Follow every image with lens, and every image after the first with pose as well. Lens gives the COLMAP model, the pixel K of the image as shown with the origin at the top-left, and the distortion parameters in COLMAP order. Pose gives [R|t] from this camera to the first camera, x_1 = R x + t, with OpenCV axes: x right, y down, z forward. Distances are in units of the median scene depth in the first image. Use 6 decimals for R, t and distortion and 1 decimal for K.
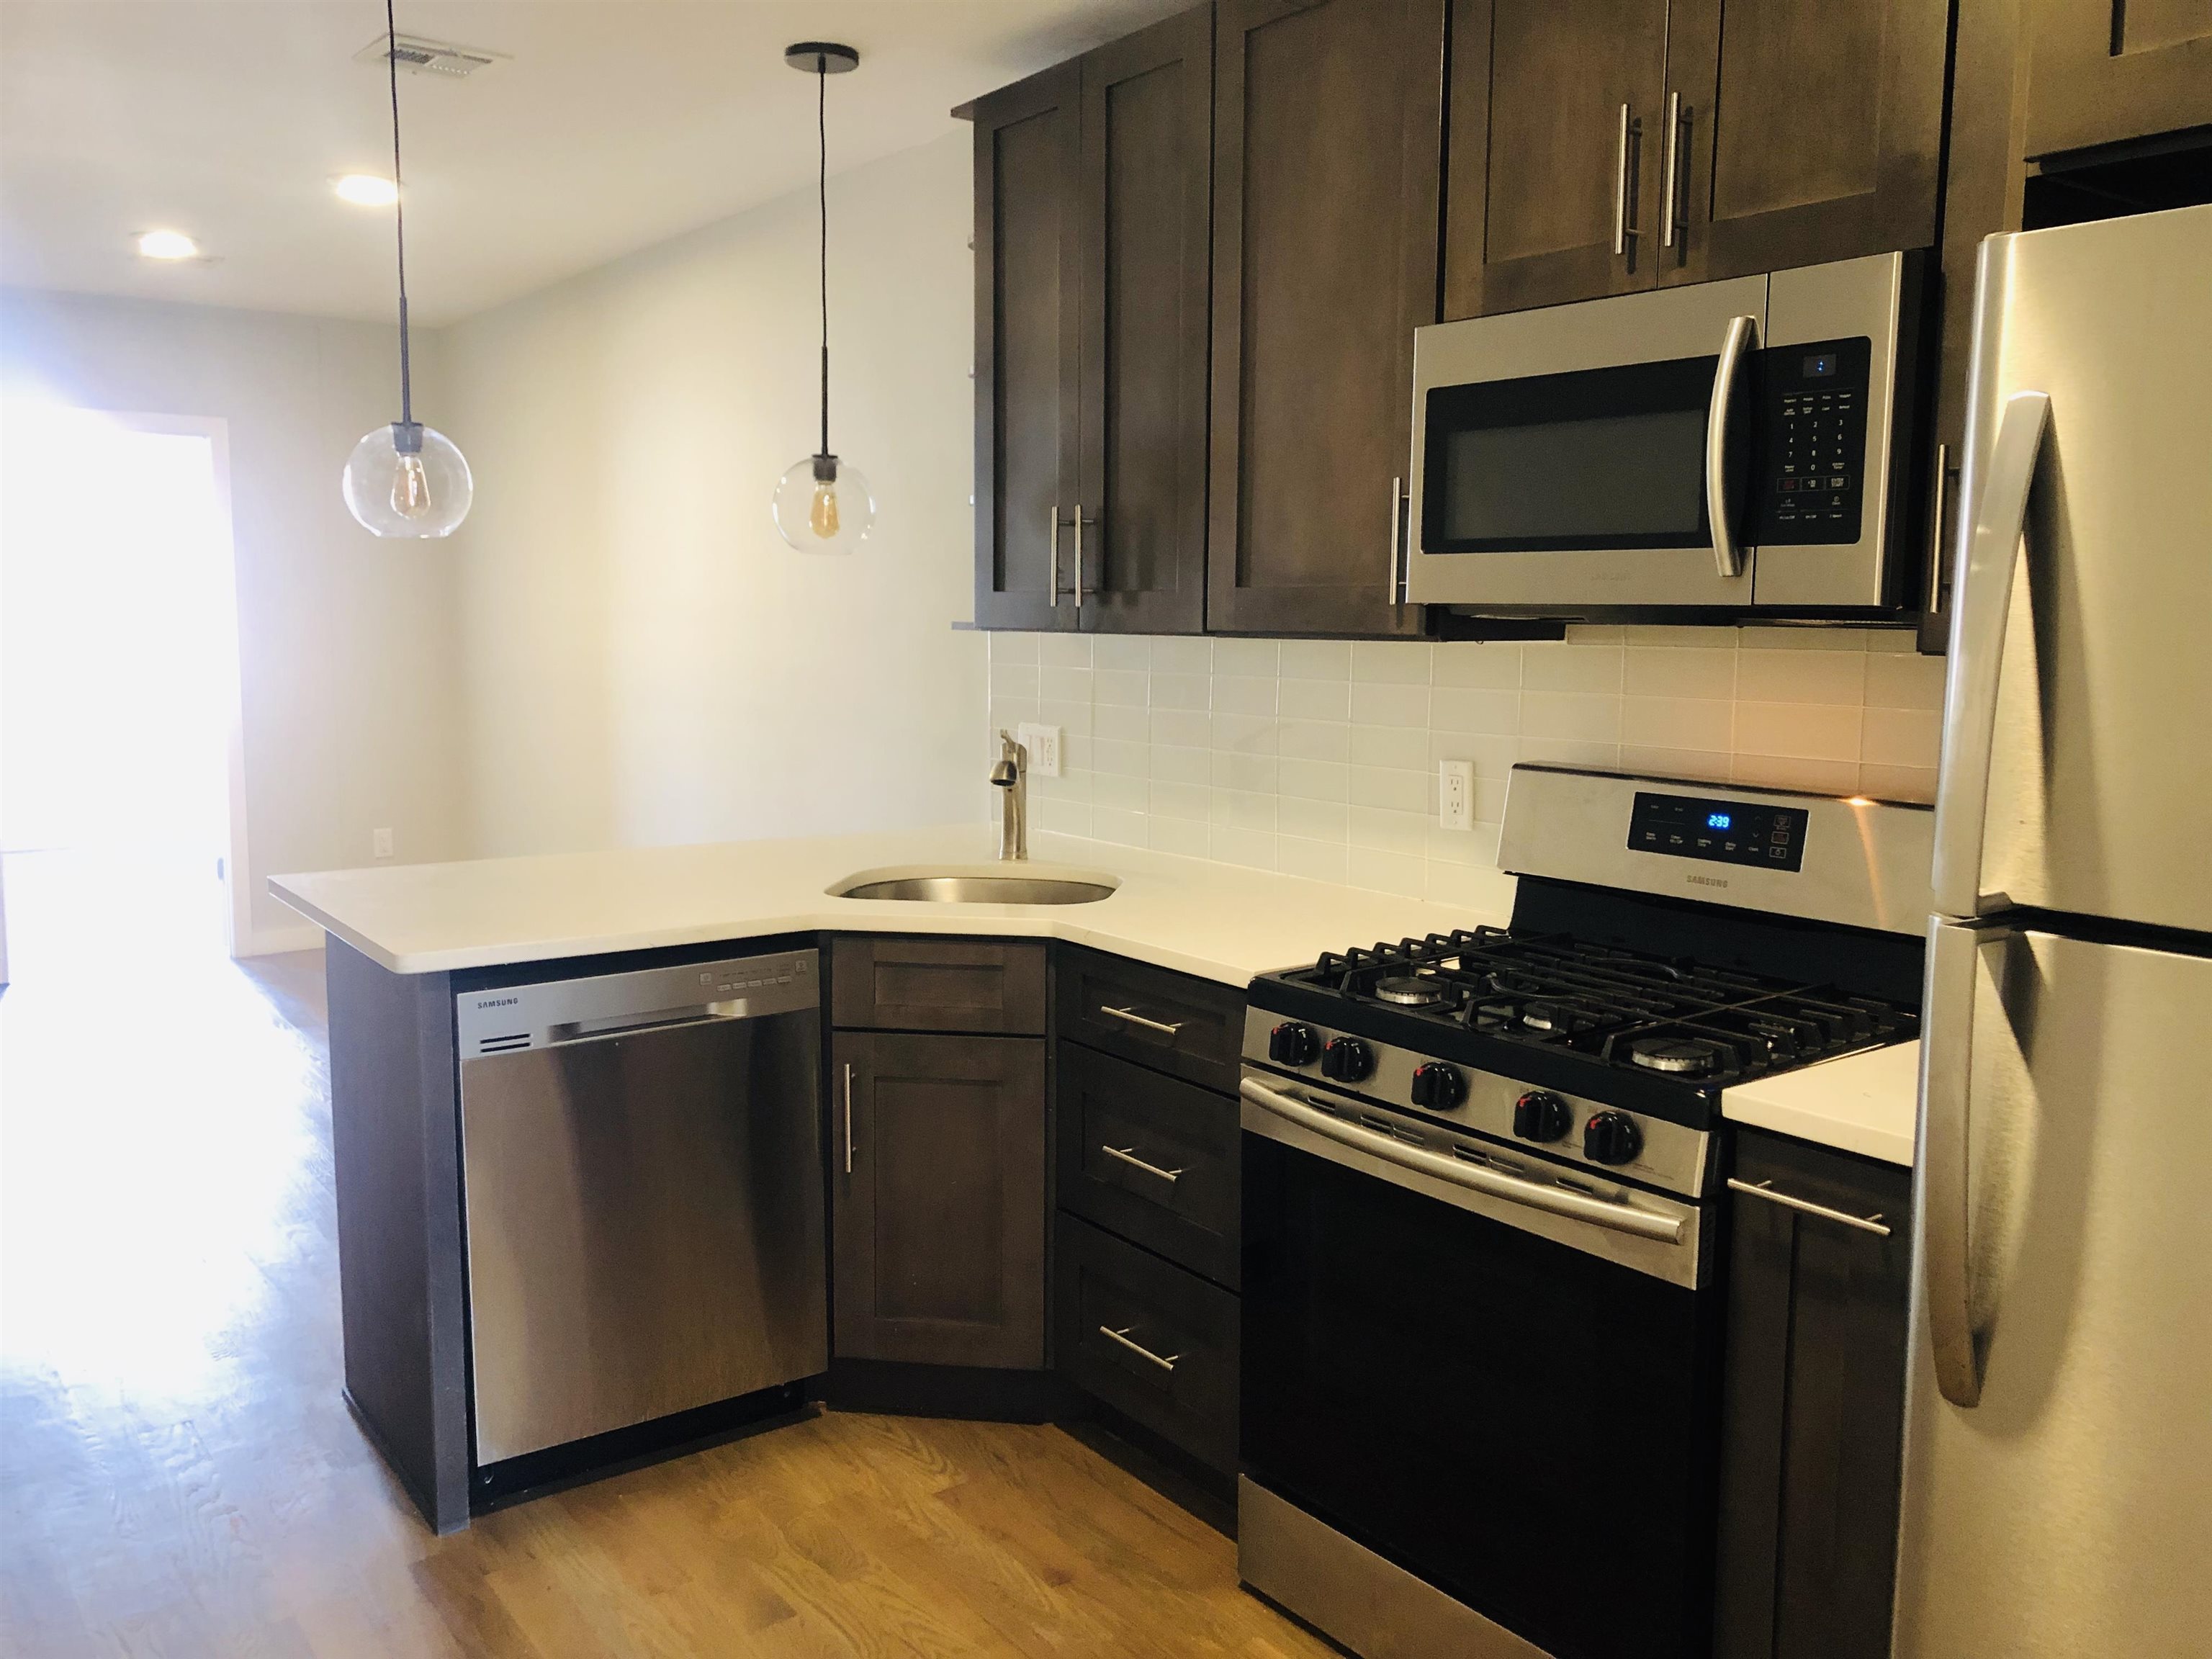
lens RADIAL K [[1812.7, 0, 1104.5], [0, 1812.7, 831.7], [0, 0, 1]] dist [0.000199, 0.001364]
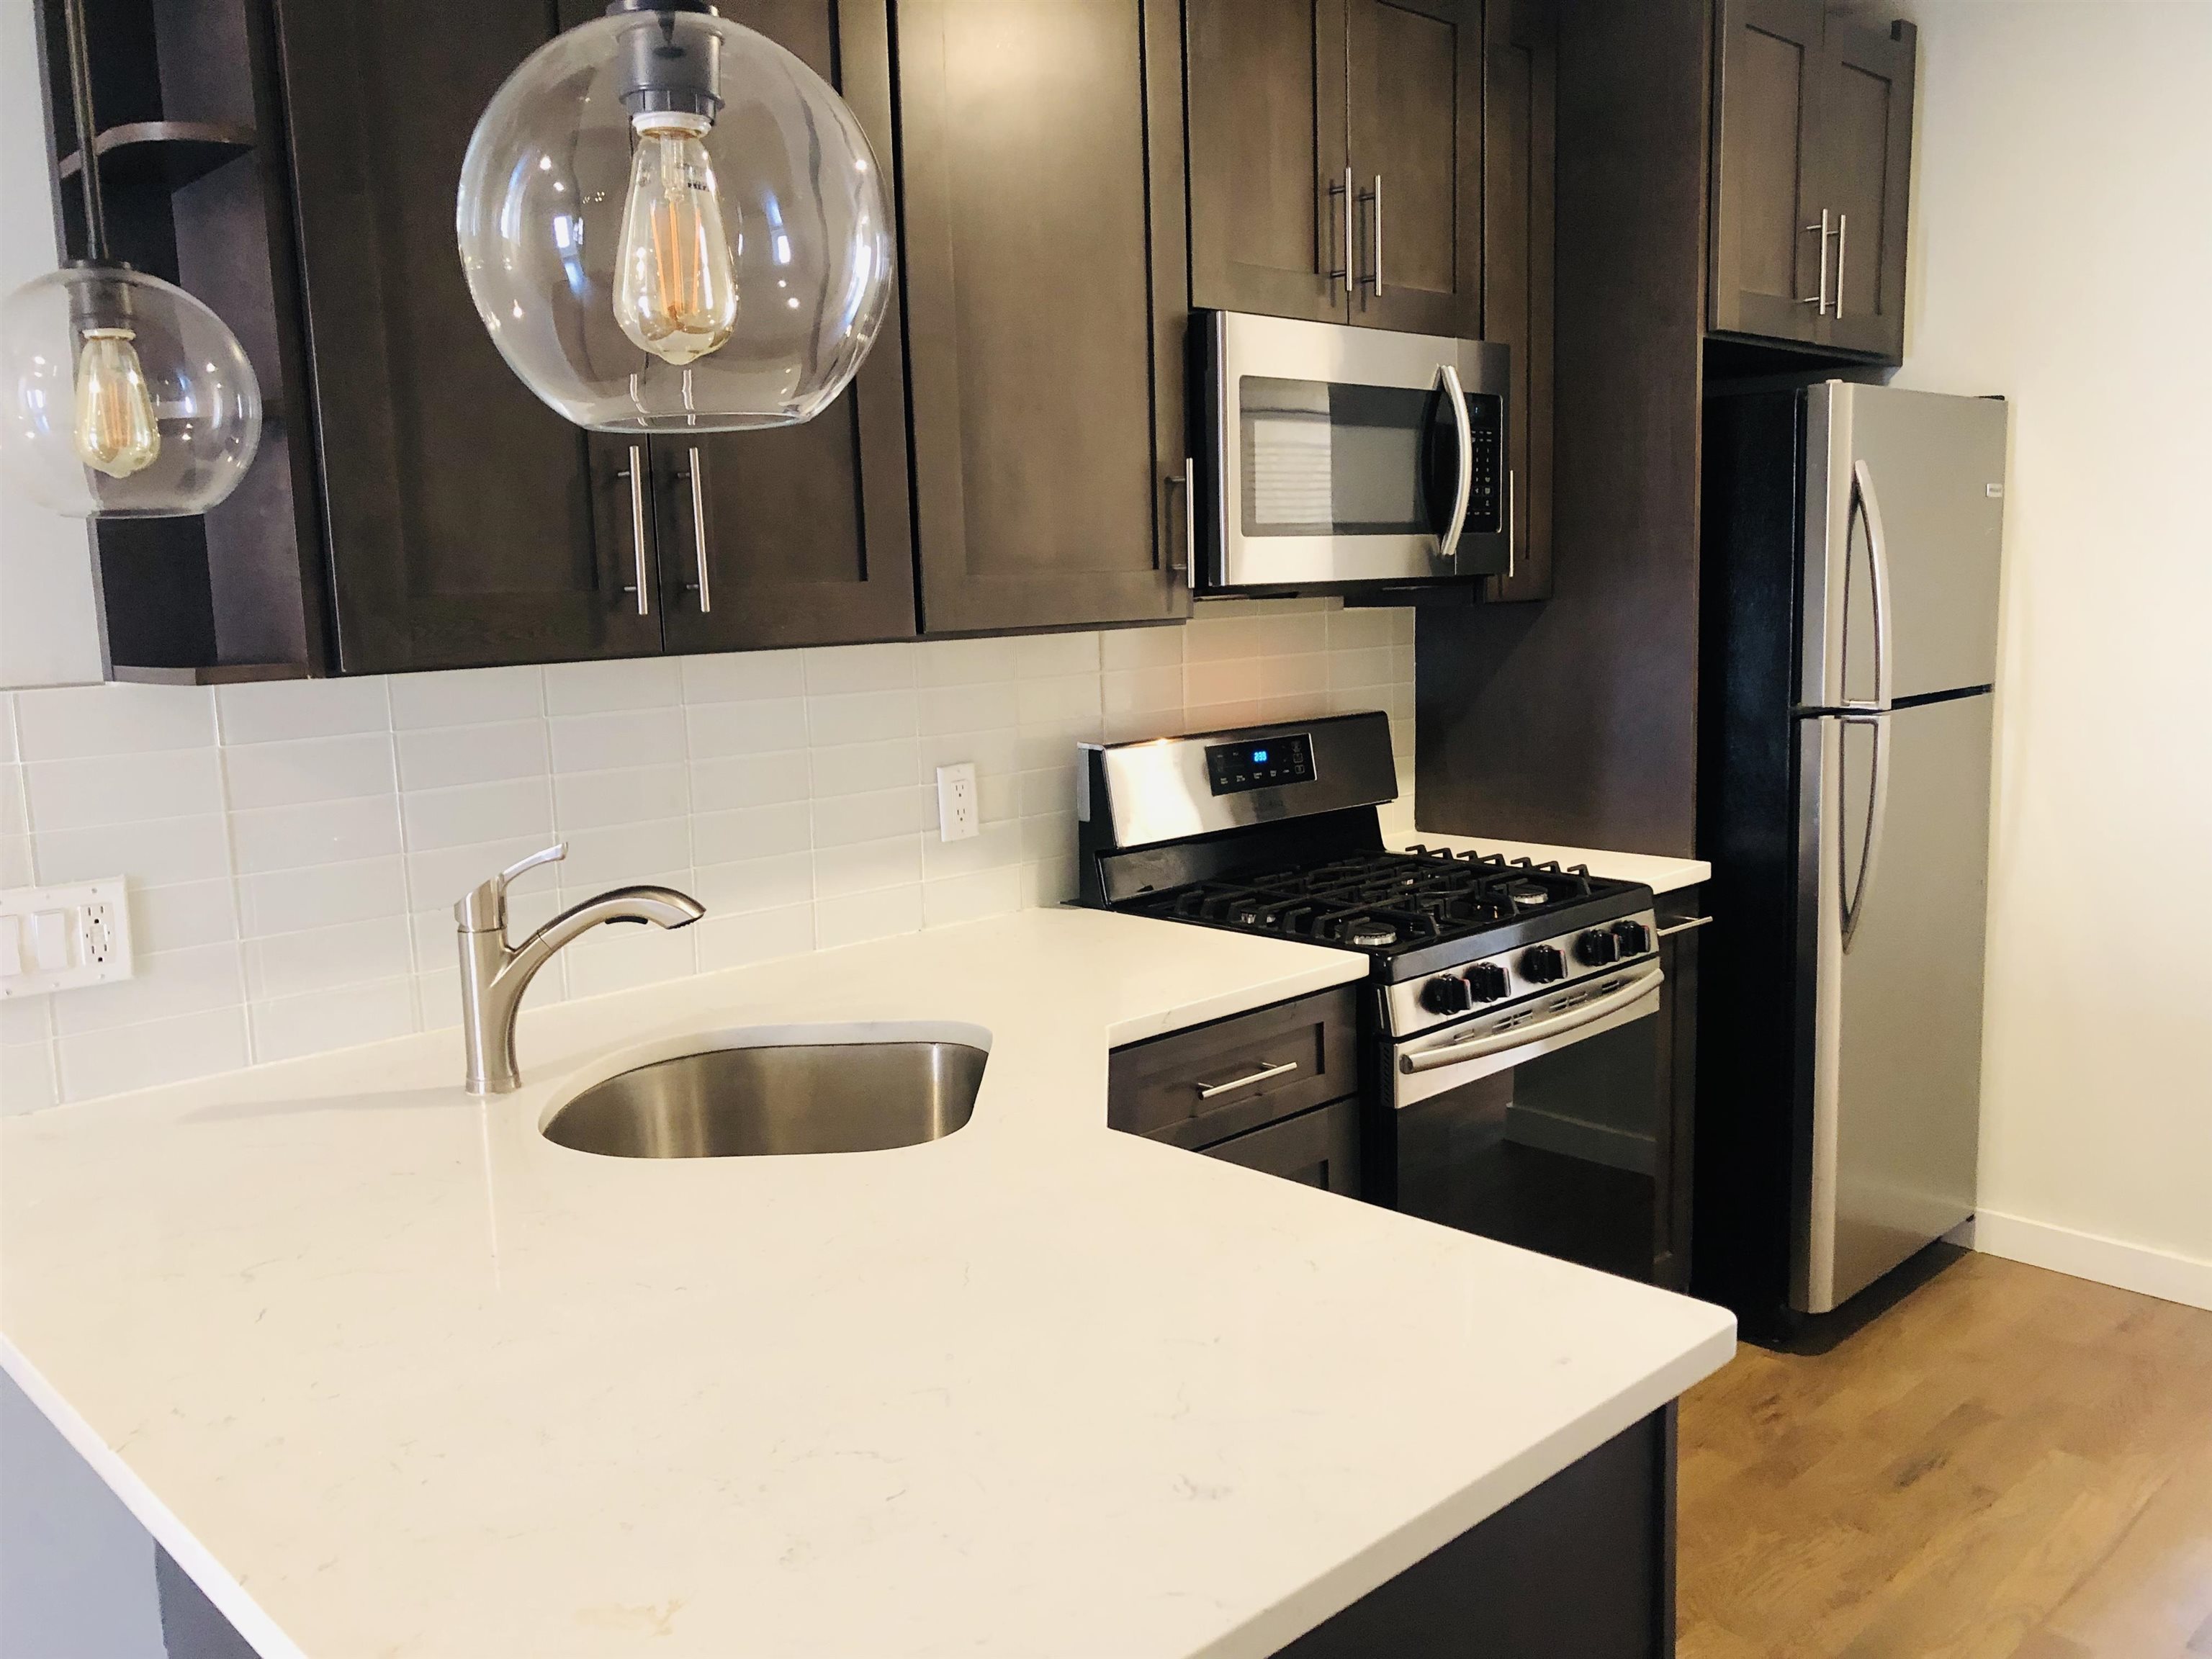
lens RADIAL K [[1812.7, 0, 1104.5], [0, 1812.7, 826.0], [0, 0, 1]] dist [0.000199, 0.001364]
pose [[-0.139977, -0.140501, 0.980136, -0.773462], [0.152525, 0.975007, 0.161548, -0.156878], [-0.978337, 0.172108, -0.115049, 1.125232]]
